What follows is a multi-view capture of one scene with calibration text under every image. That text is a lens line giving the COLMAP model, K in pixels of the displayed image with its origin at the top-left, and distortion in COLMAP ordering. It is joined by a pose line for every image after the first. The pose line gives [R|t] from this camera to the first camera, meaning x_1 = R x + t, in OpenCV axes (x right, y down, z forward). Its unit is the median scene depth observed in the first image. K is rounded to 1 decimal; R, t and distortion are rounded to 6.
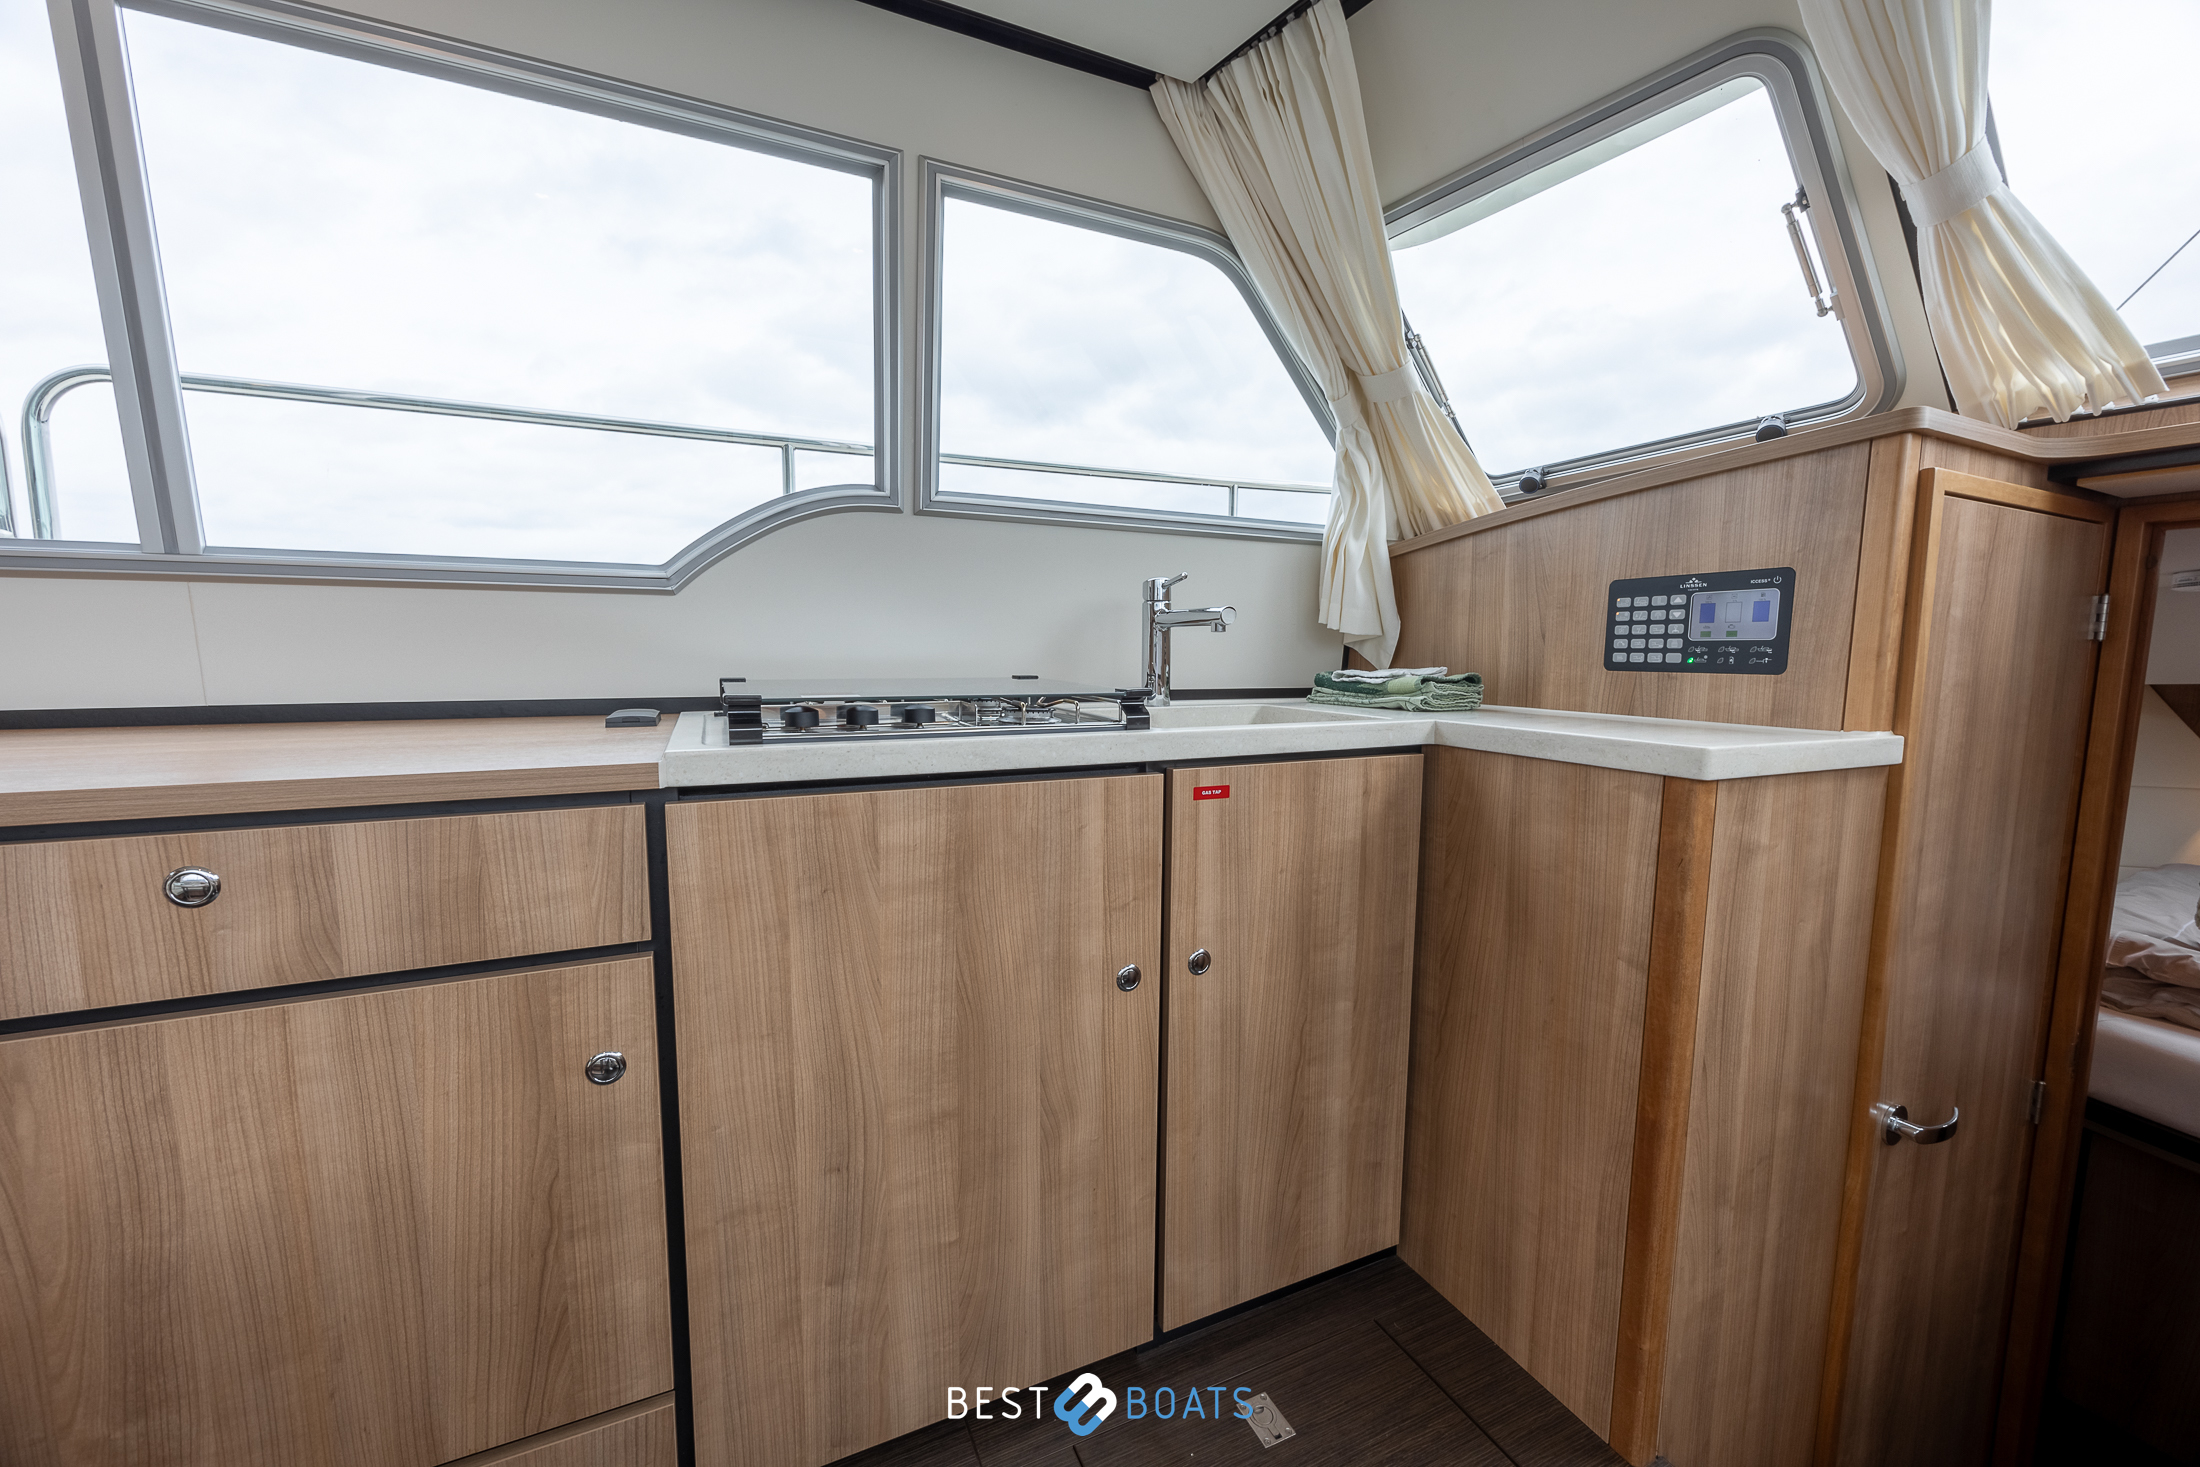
lens RADIAL K [[830.7, 0, 1100.0], [0, 830.7, 733.5], [0, 0, 1]] dist [0.008603, -0.004039]
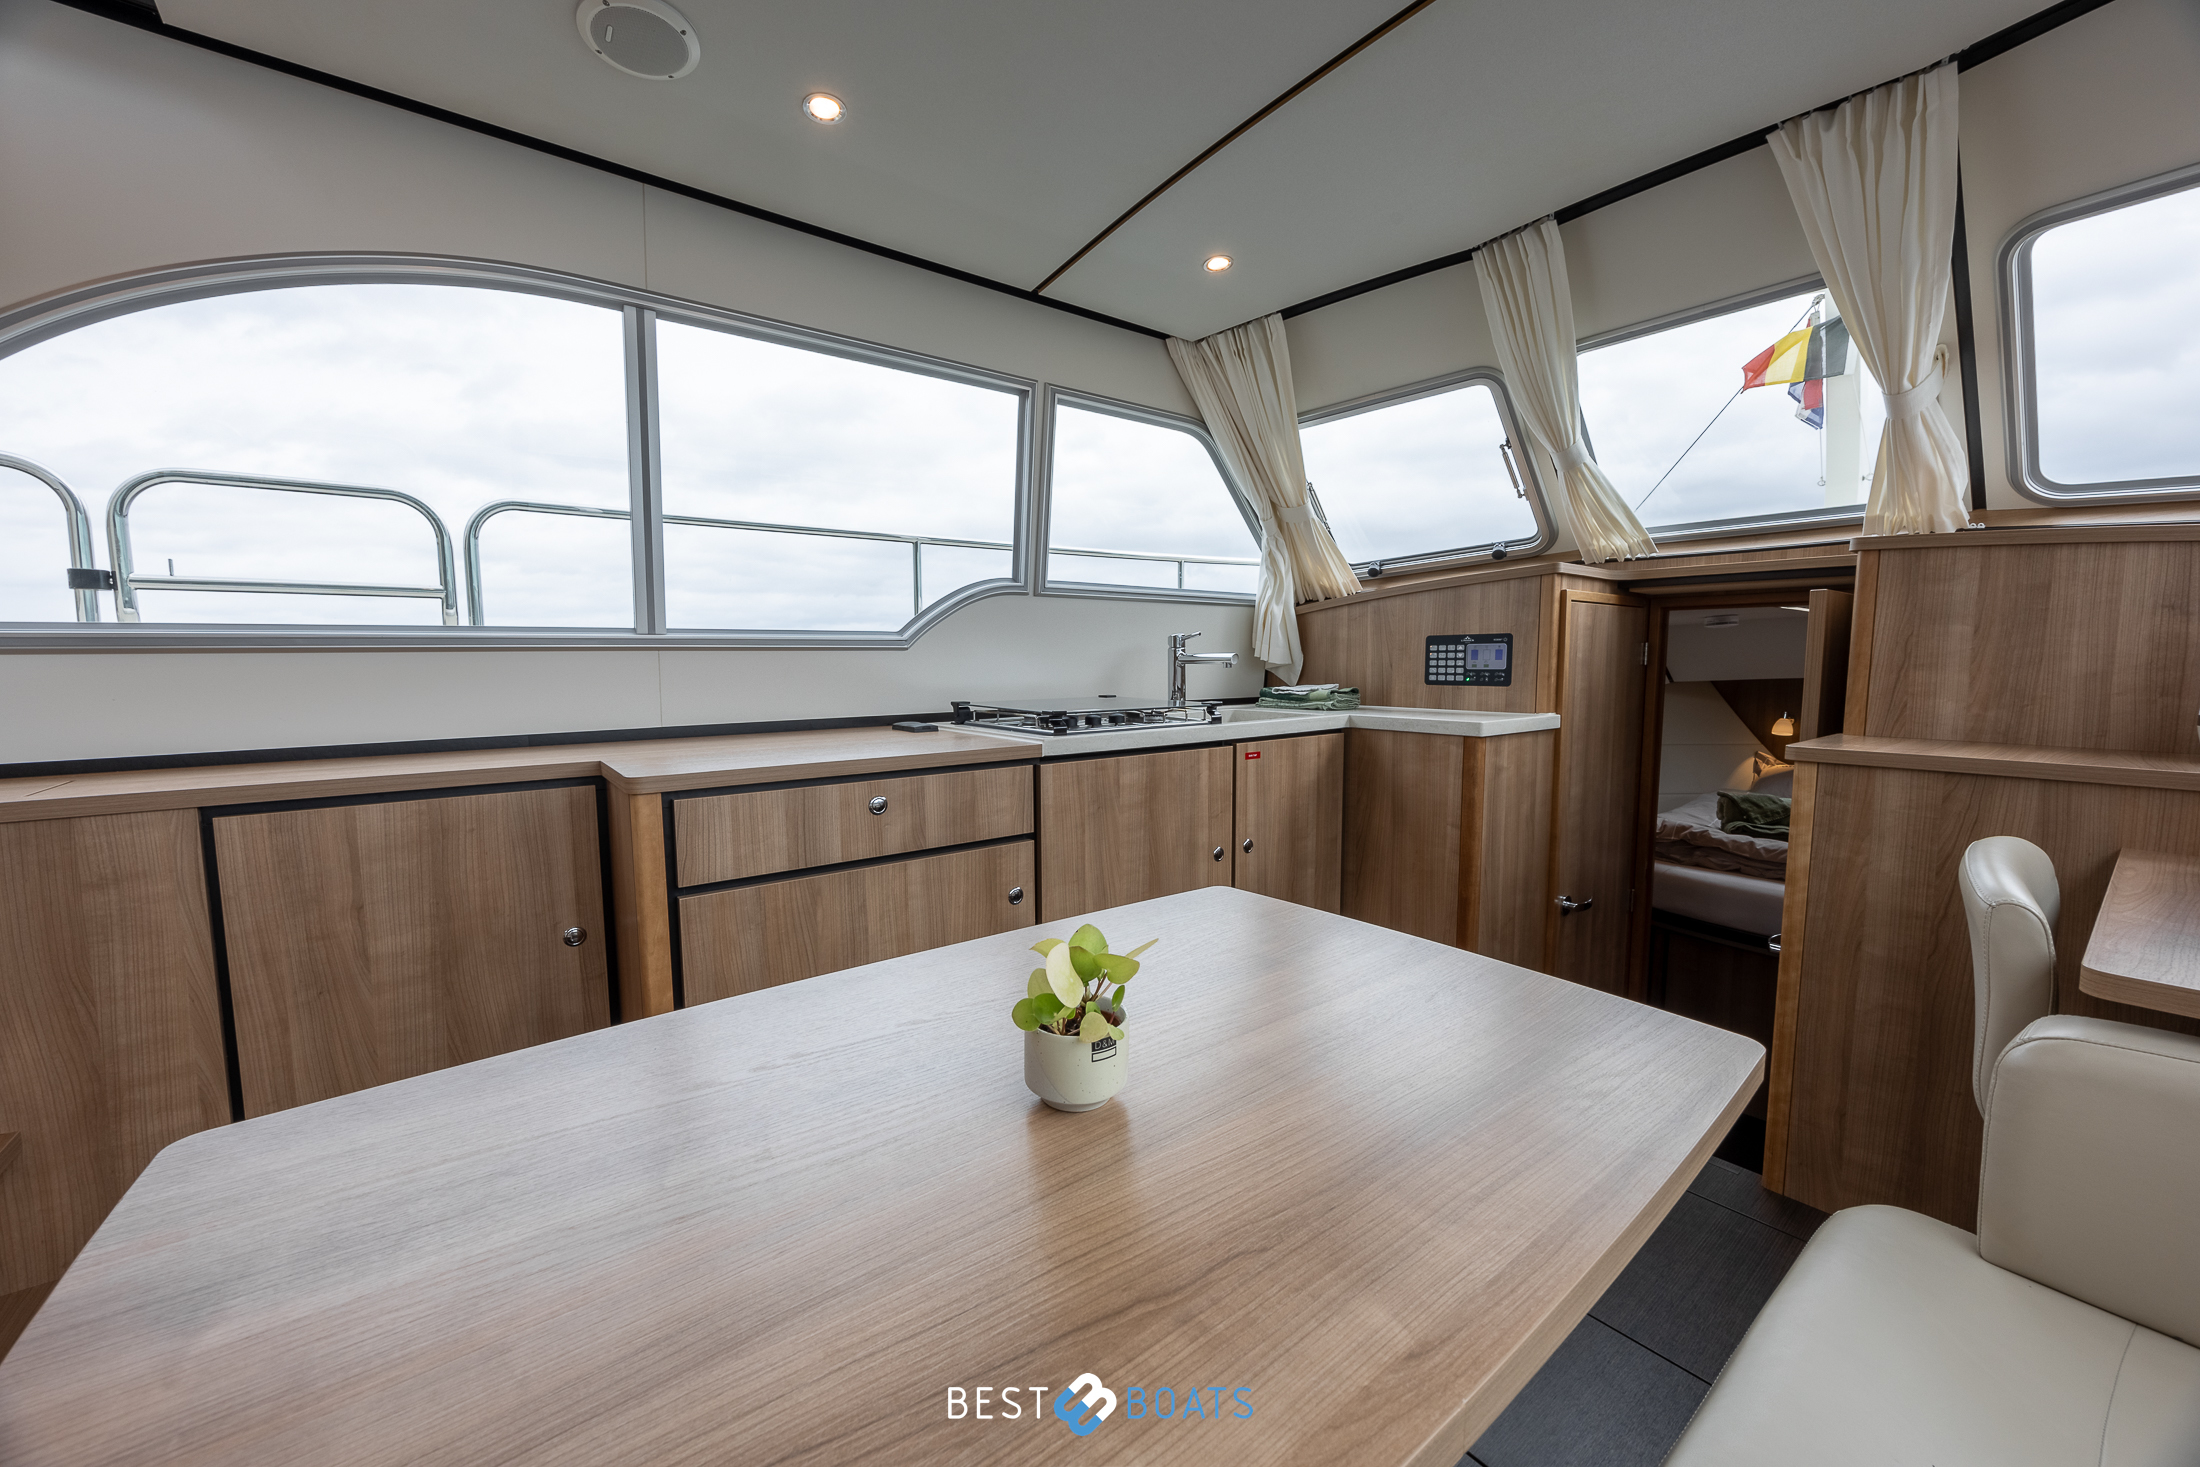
lens RADIAL K [[830.7, 0, 1100.0], [0, 830.7, 733.5], [0, 0, 1]] dist [0.008603, -0.004039]
pose [[0.973960, -0.034671, 0.224053, -0.556126], [0.037279, 0.999277, -0.007420, 0.019506], [-0.223633, 0.015579, 0.974549, -0.683062]]
